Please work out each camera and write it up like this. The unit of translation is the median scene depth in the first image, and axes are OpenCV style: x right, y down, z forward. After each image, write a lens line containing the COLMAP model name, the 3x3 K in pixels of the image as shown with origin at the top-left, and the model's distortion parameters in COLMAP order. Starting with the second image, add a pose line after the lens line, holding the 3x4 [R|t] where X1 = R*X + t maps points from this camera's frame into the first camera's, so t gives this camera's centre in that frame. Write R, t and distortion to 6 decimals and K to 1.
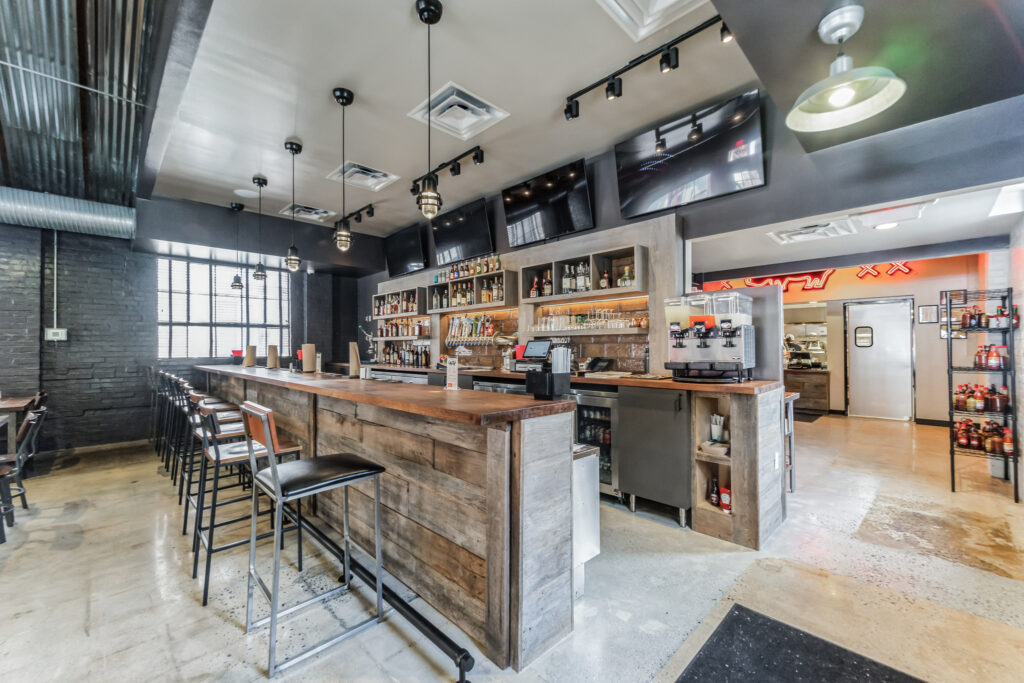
lens RADIAL K [[415.7, 0, 509.7], [0, 415.7, 346.6], [0, 0, 1]] dist [-0.002146, -0.000105]
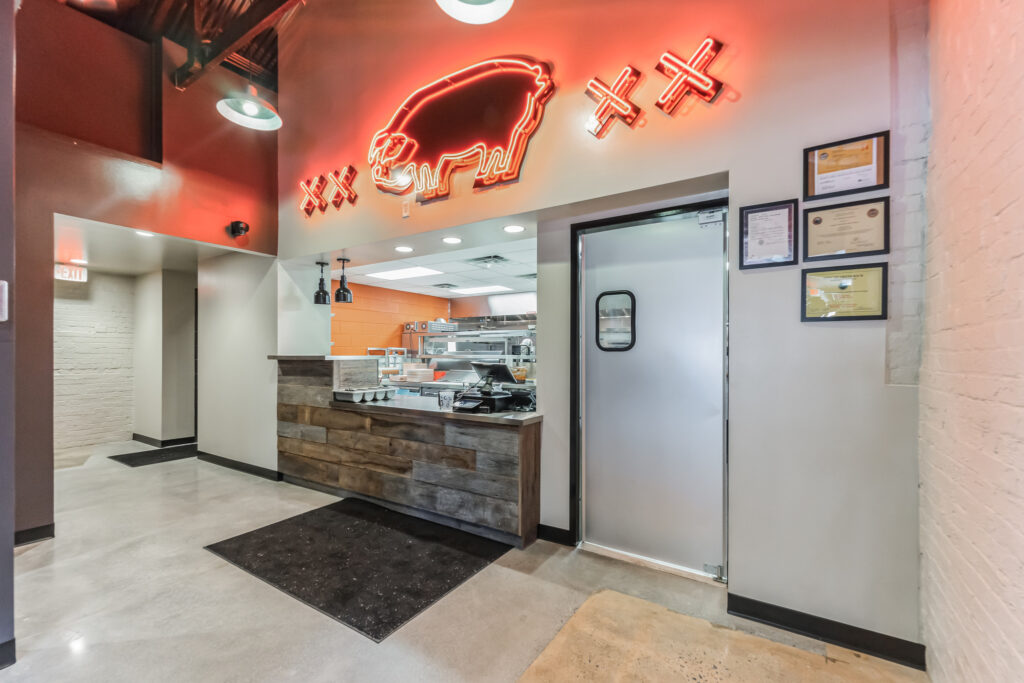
lens RADIAL K [[415.7, 0, 512.2], [0, 415.7, 347.9], [0, 0, 1]] dist [-0.002146, -0.000105]
pose [[0.971369, -0.001002, 0.237573, 0.672970], [0.000557, 0.999998, 0.001939, -0.000500], [-0.237575, -0.001751, 0.971368, 0.669977]]
